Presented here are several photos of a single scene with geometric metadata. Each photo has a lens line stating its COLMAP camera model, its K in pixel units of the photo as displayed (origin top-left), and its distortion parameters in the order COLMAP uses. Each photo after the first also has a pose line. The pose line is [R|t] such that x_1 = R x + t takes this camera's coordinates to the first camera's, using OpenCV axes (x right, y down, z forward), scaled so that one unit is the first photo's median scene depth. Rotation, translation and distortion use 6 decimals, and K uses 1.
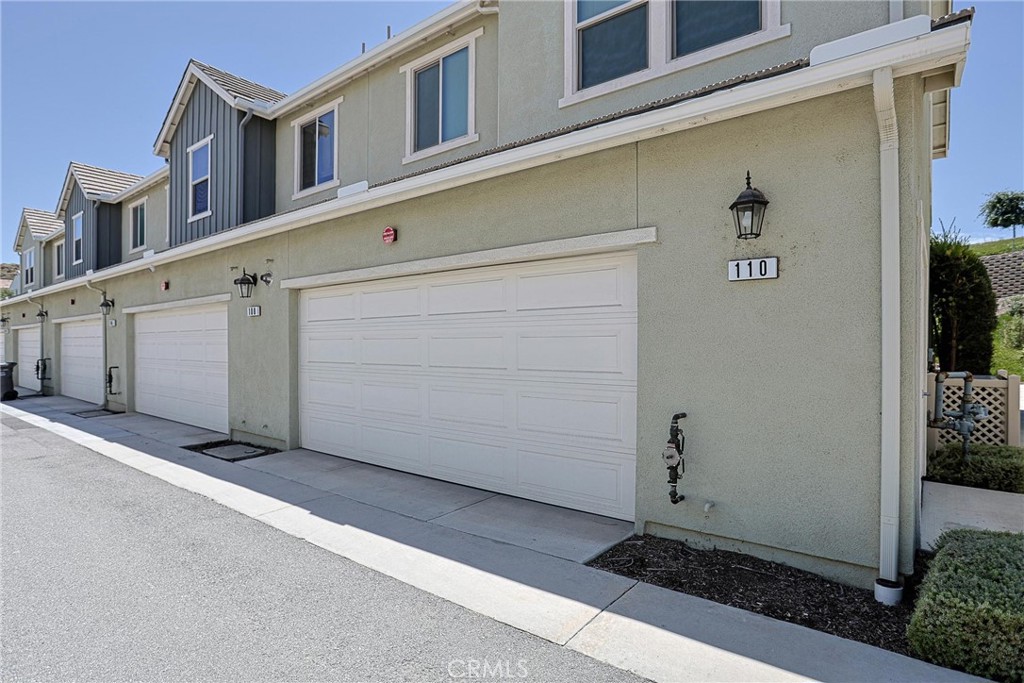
lens RADIAL K [[532.8, 0, 510.9], [0, 532.8, 341.4], [0, 0, 1]] dist [-0.030683, 0.006369]
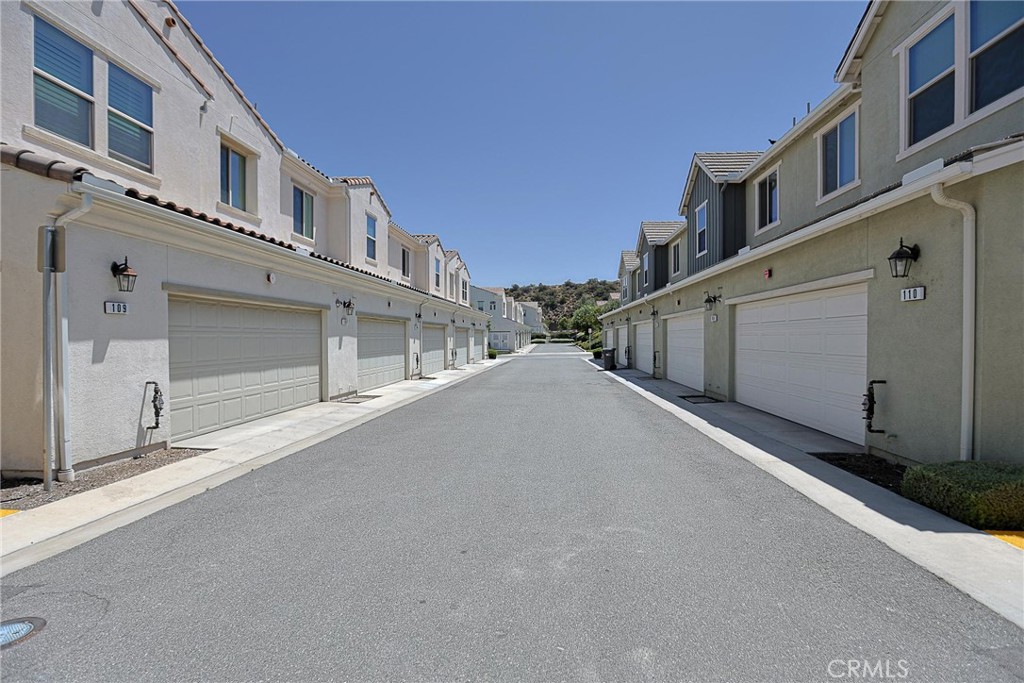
lens RADIAL K [[498.6, 0, 512.7], [0, 498.6, 342.8], [0, 0, 1]] dist [-0.045124, 0.013607]
pose [[0.555608, 0.007901, -0.831407, 0.413203], [0.007427, 0.999868, 0.014465, -0.006538], [0.831411, -0.014212, 0.555476, -0.353998]]
